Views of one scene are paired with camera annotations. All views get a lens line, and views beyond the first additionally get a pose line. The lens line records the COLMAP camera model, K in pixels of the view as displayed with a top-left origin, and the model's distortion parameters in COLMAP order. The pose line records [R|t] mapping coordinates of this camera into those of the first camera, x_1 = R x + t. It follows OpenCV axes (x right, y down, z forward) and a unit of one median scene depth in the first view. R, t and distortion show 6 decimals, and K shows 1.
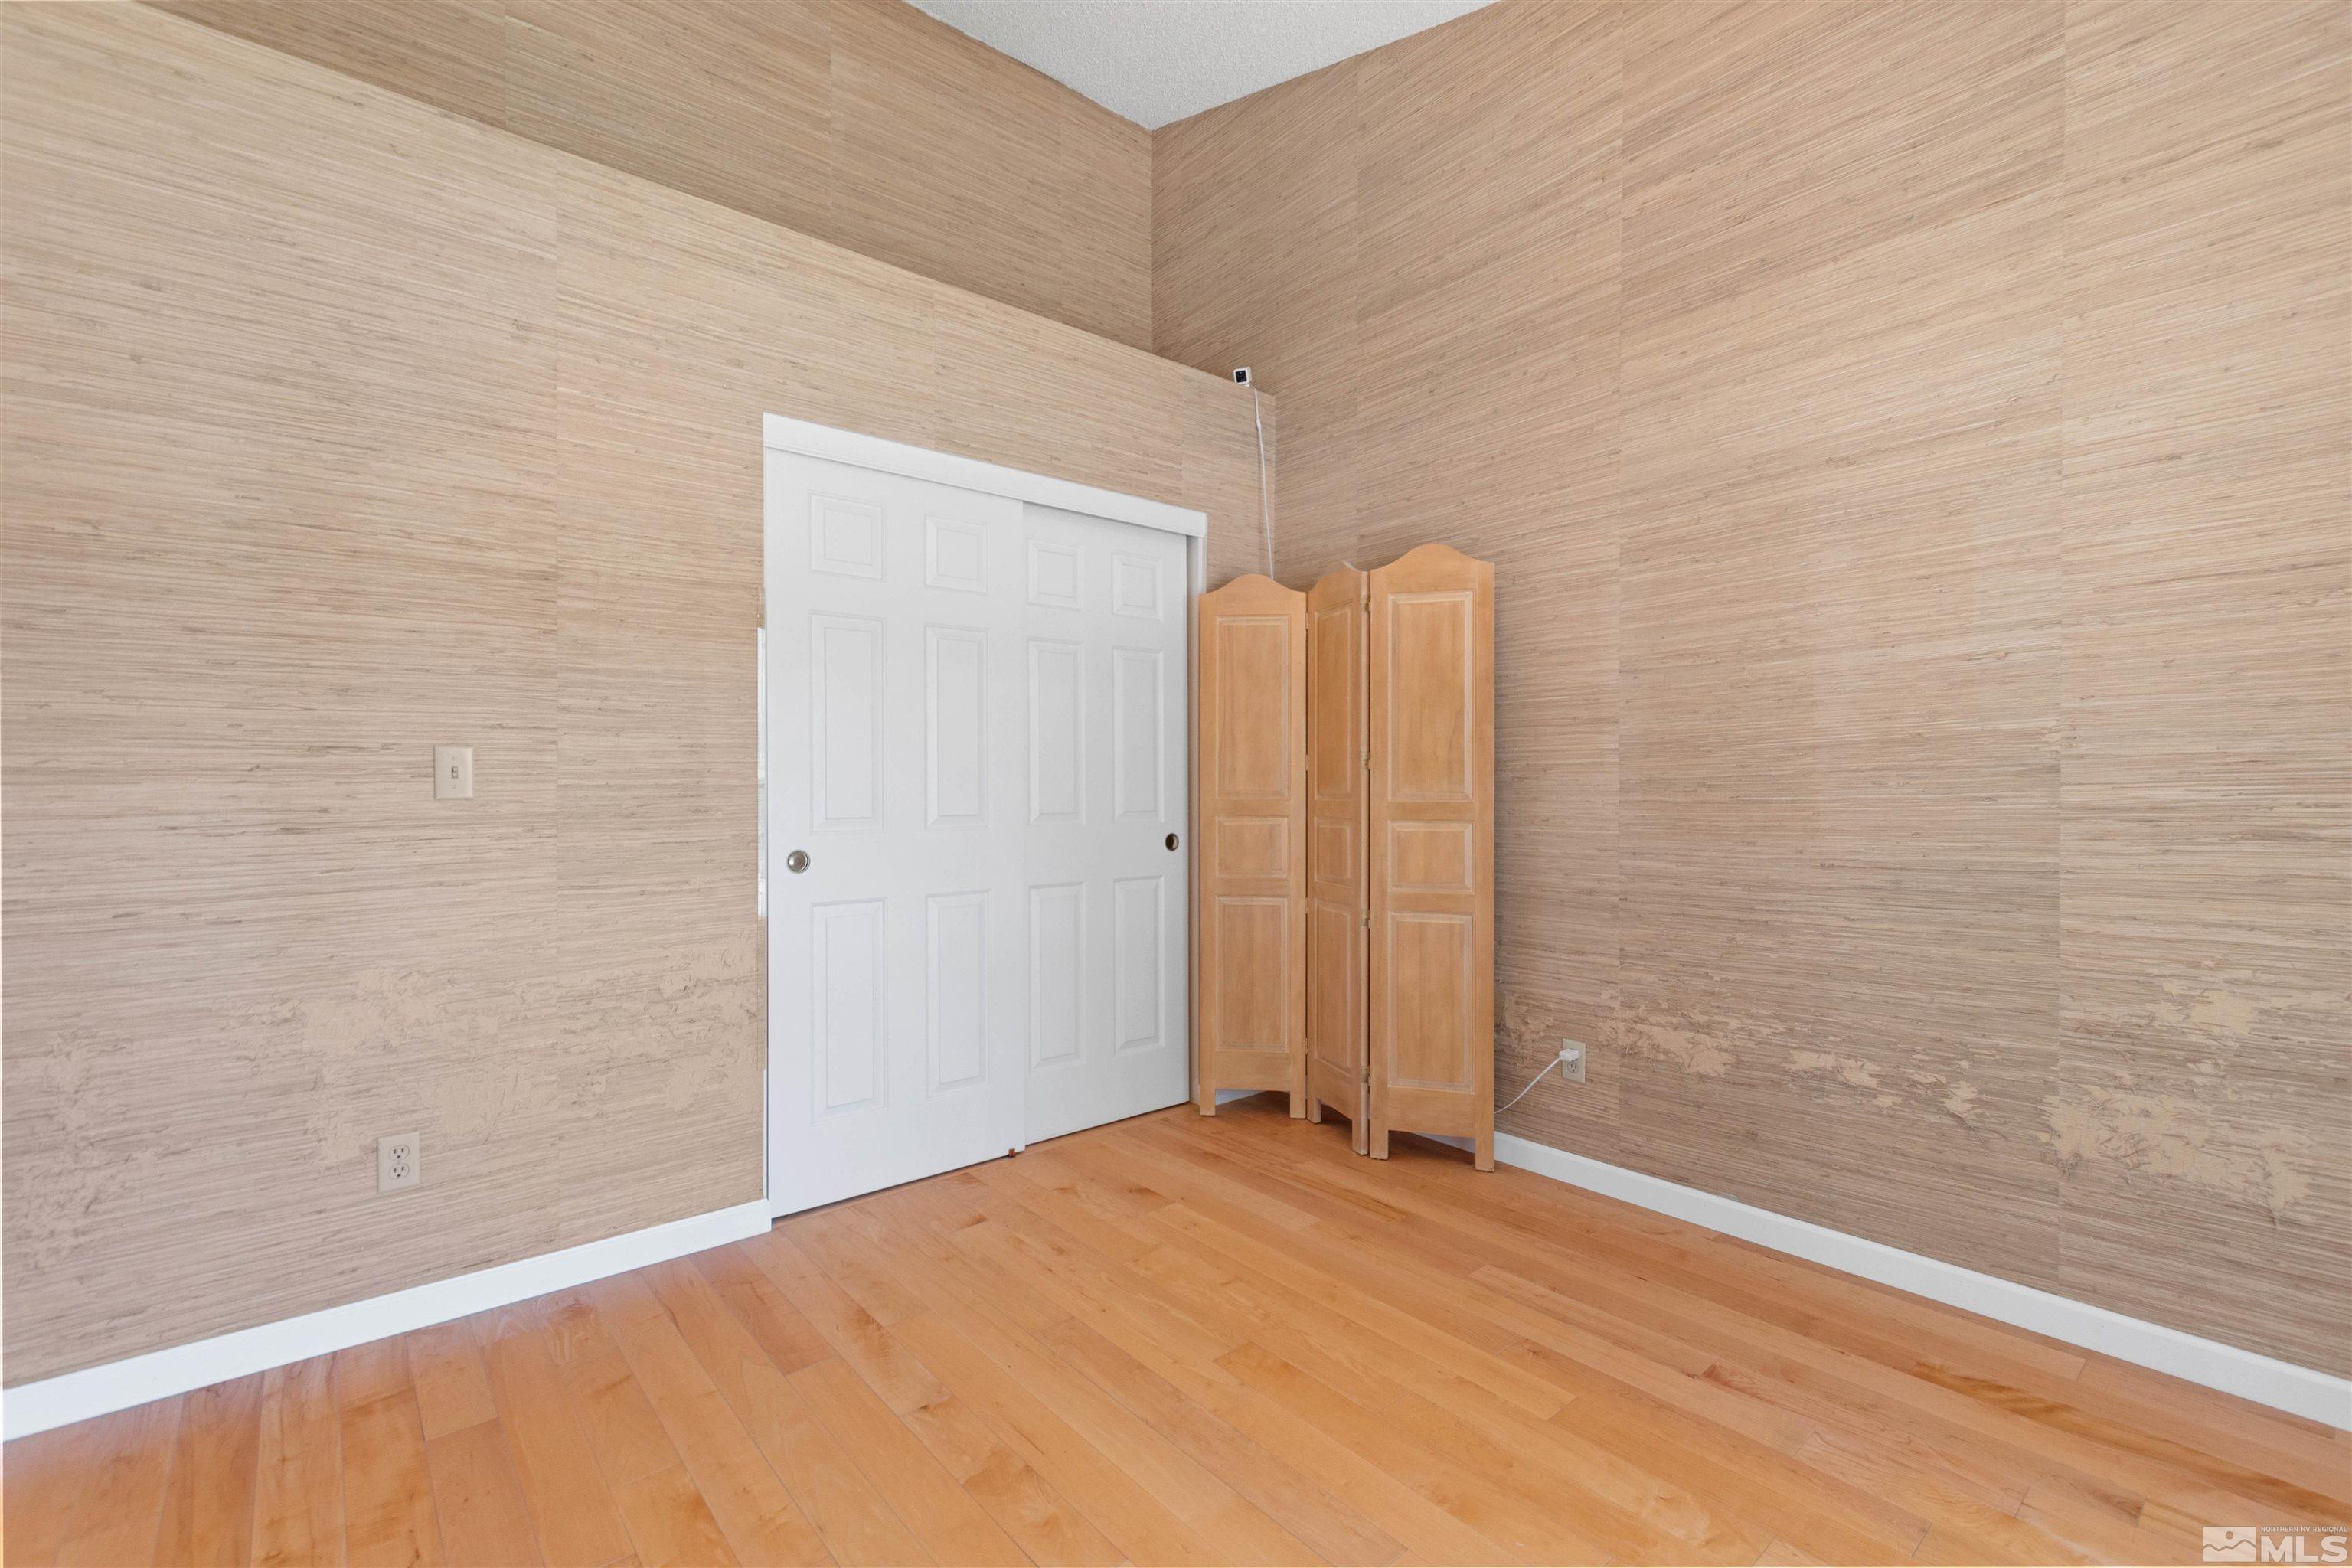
lens RADIAL K [[1023.7, 0, 1178.2], [0, 1023.7, 785.3], [0, 0, 1]] dist [0.007085, -0.003407]
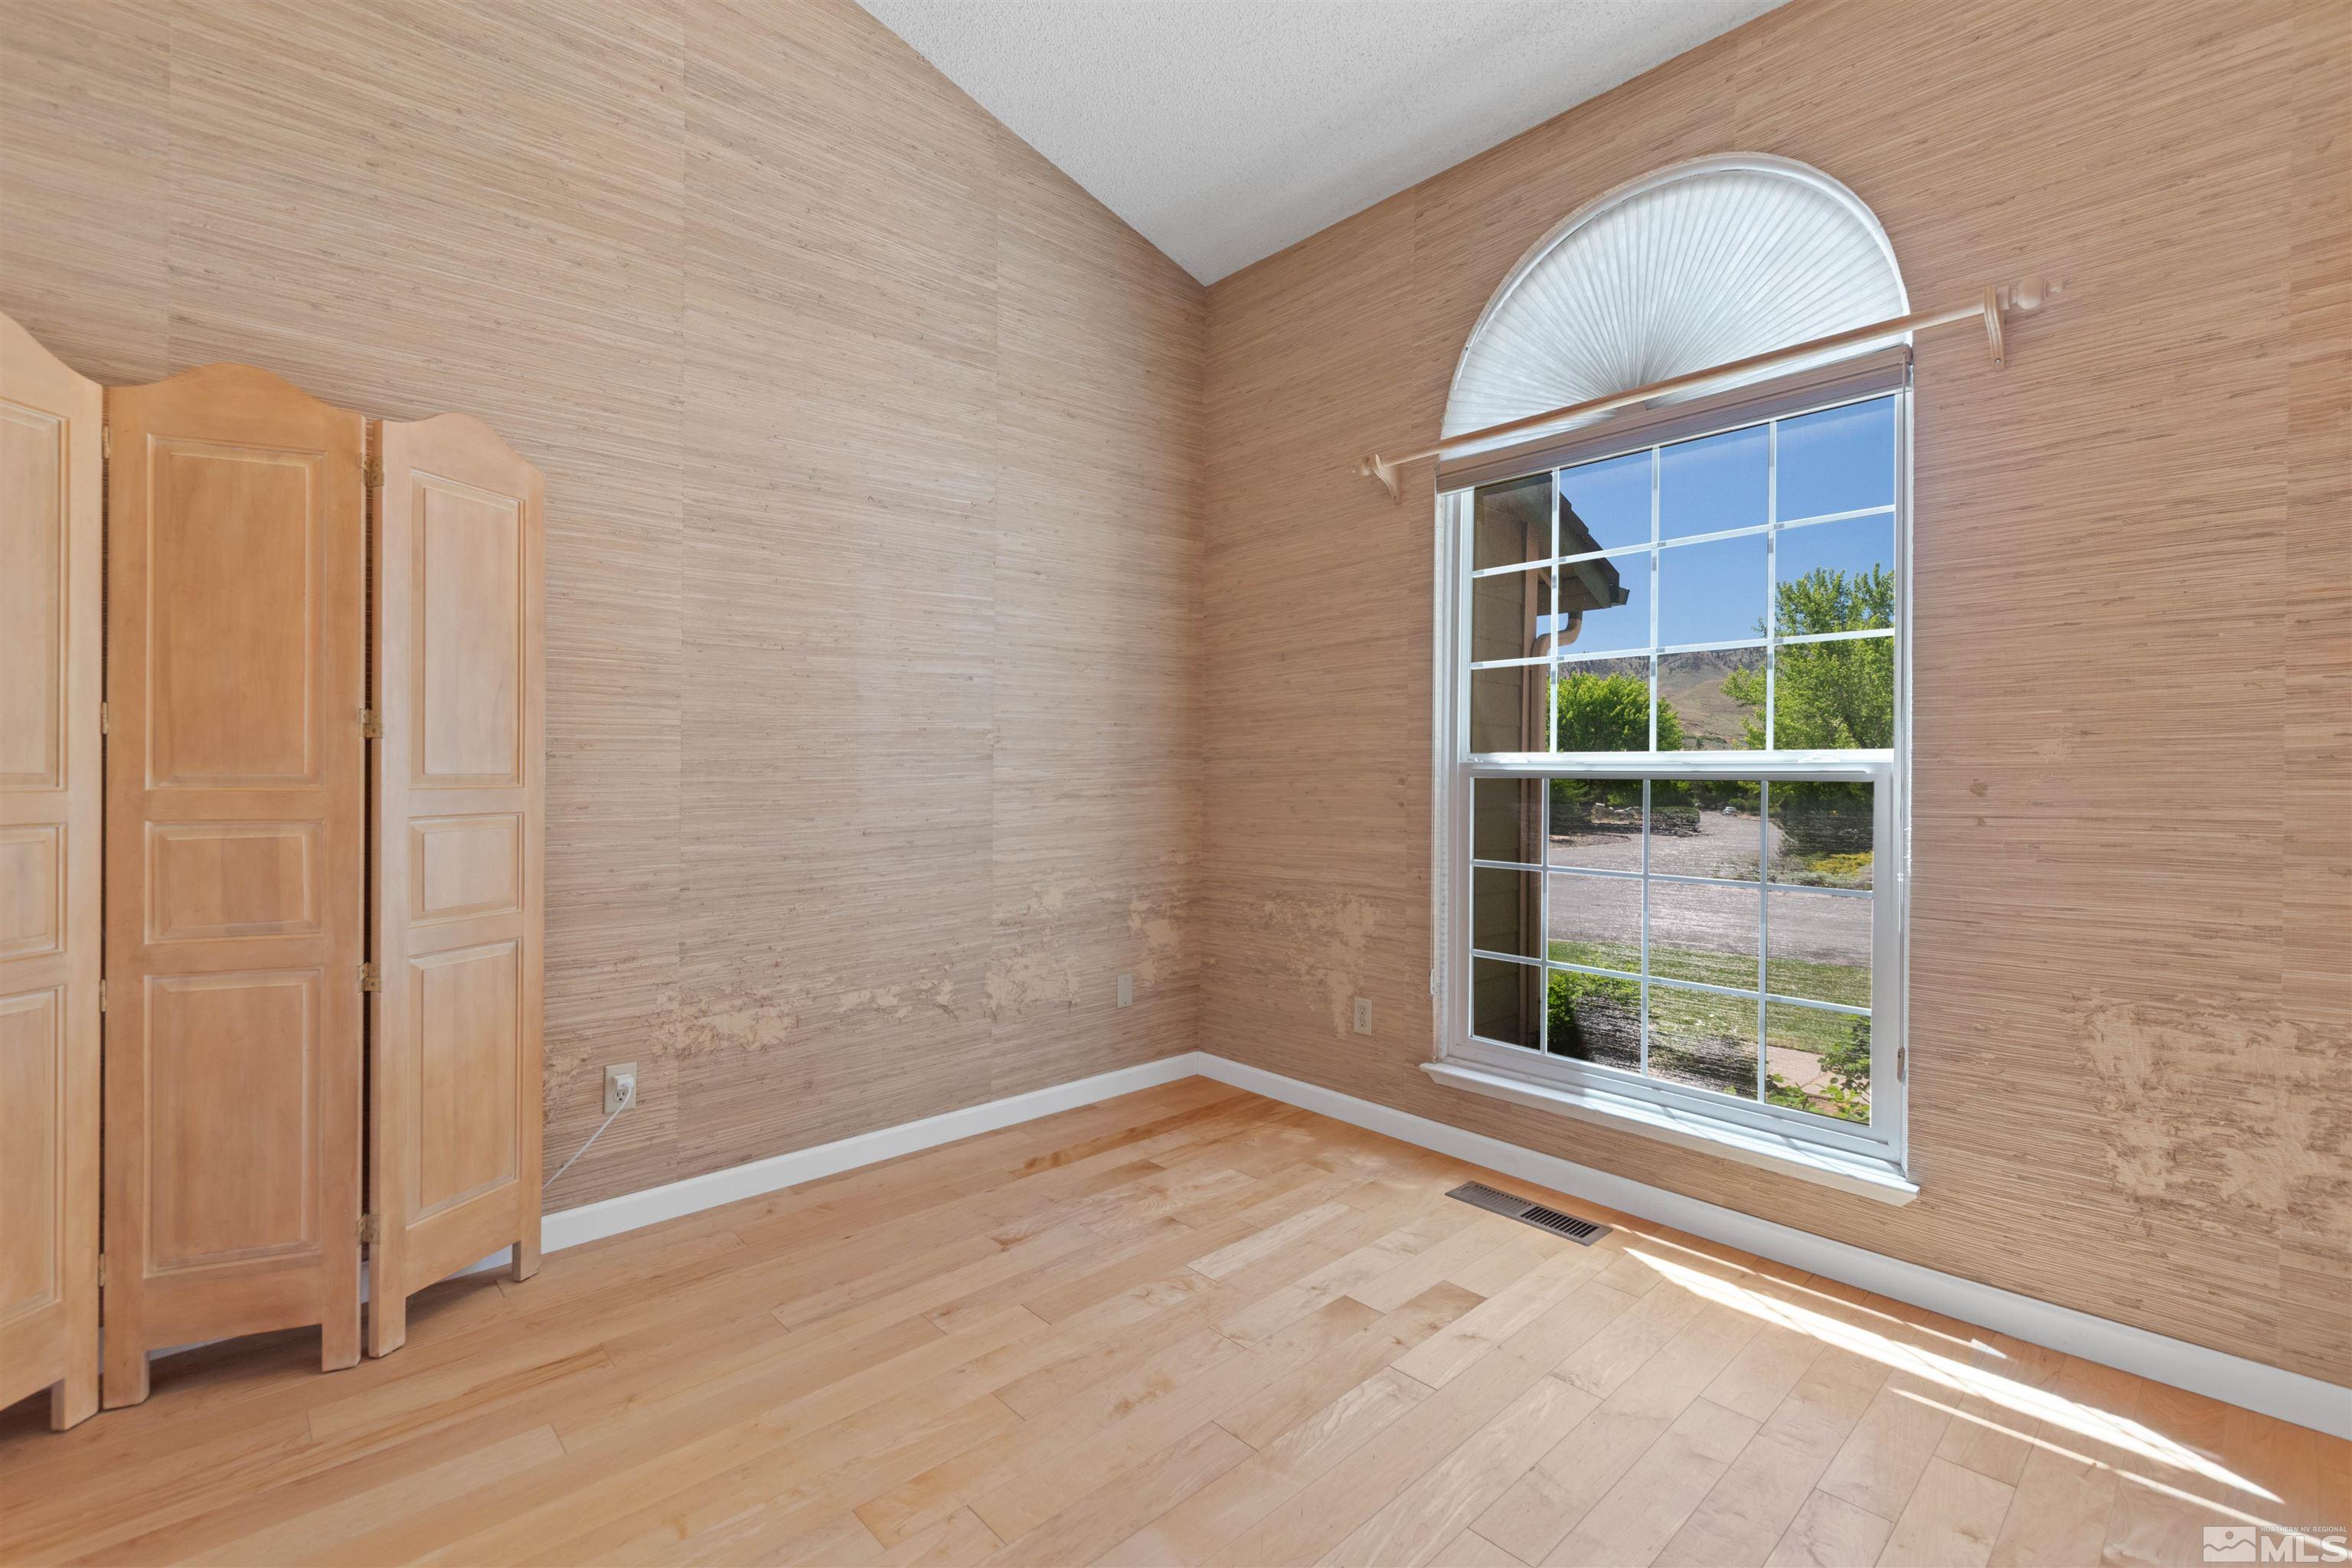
lens RADIAL K [[1023.7, 0, 1178.4], [0, 1023.7, 775.3], [0, 0, 1]] dist [0.007085, -0.003407]
pose [[-0.047164, -0.003468, 0.998881, -0.548369], [-0.003548, 0.999988, 0.003305, 0.004226], [-0.998881, -0.003388, -0.047176, 0.644310]]
